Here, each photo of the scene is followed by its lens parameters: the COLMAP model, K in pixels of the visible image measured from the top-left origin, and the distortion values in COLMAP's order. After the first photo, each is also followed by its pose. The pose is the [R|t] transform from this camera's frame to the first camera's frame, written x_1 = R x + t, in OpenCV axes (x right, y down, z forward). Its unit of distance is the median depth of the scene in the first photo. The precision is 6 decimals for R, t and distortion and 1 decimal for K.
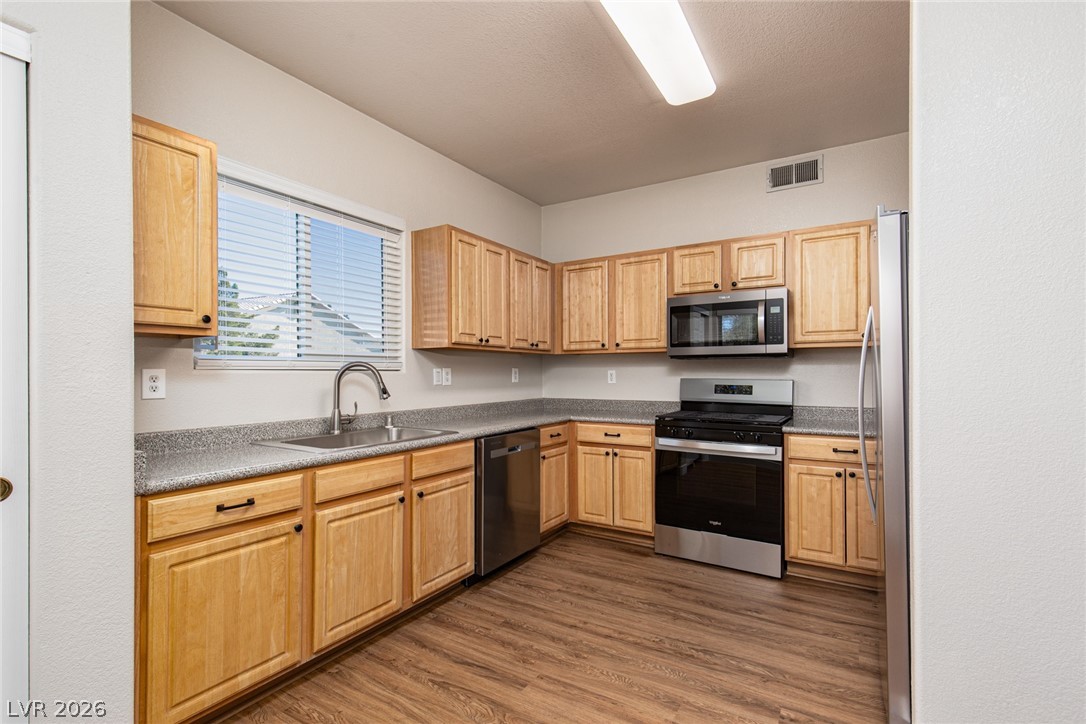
lens RADIAL K [[488.2, 0, 544.5], [0, 488.2, 370.5], [0, 0, 1]] dist [0.006281, -0.000208]
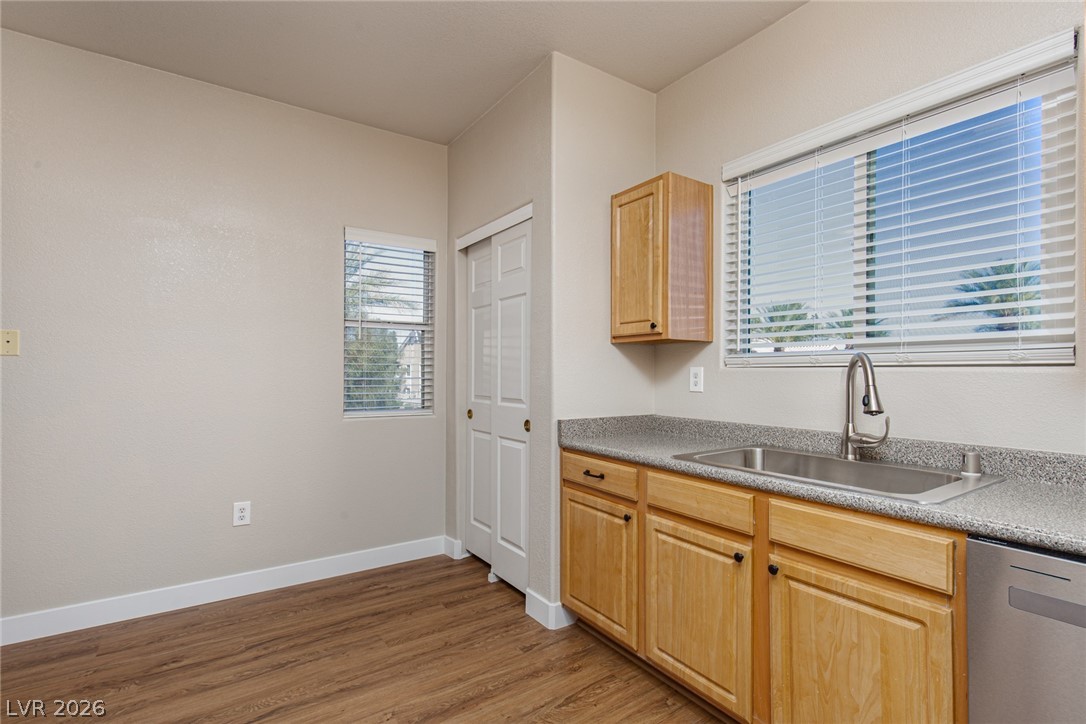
lens RADIAL K [[488.2, 0, 544.5], [0, 488.2, 370.5], [0, 0, 1]] dist [0.006281, -0.000208]
pose [[-0.380466, -0.006033, -0.924775, 0.287412], [0.000478, 0.999977, -0.006720, 0.006800], [0.924795, -0.002999, -0.380454, 0.662706]]
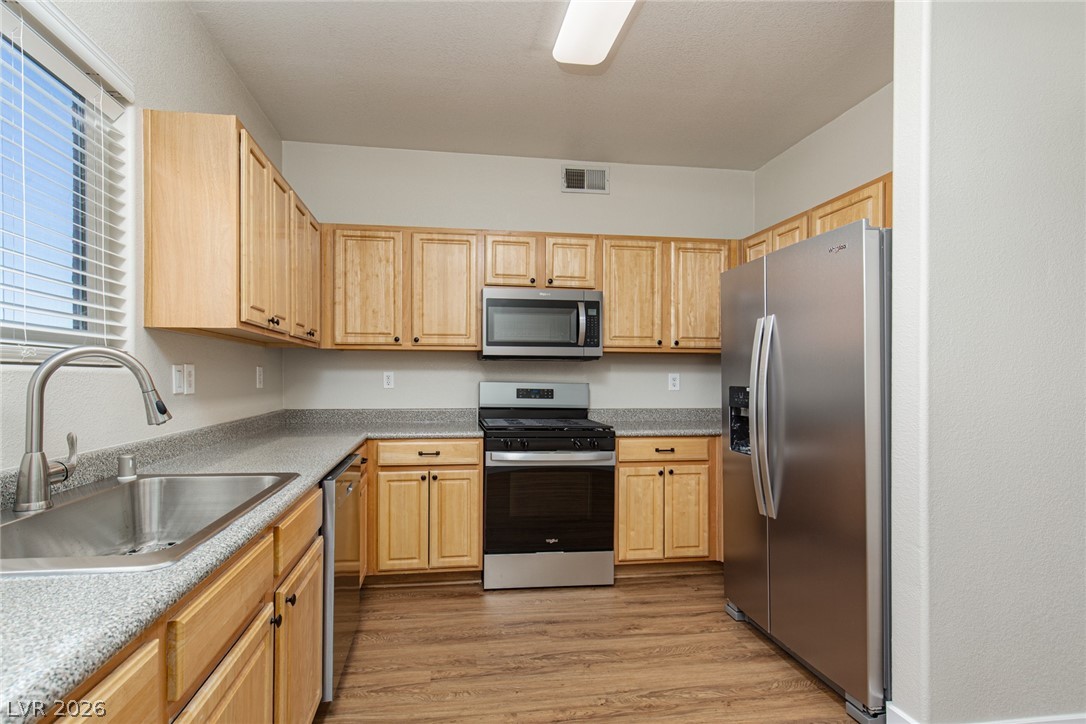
lens RADIAL K [[516.3, 0, 542.7], [0, 516.3, 374.7], [0, 0, 1]] dist [0.011387, -0.000098]
pose [[0.785132, 0.008085, 0.619275, -0.275496], [-0.010640, 0.999943, 0.000435, 0.002653], [-0.619236, -0.006930, 0.785174, 0.269795]]
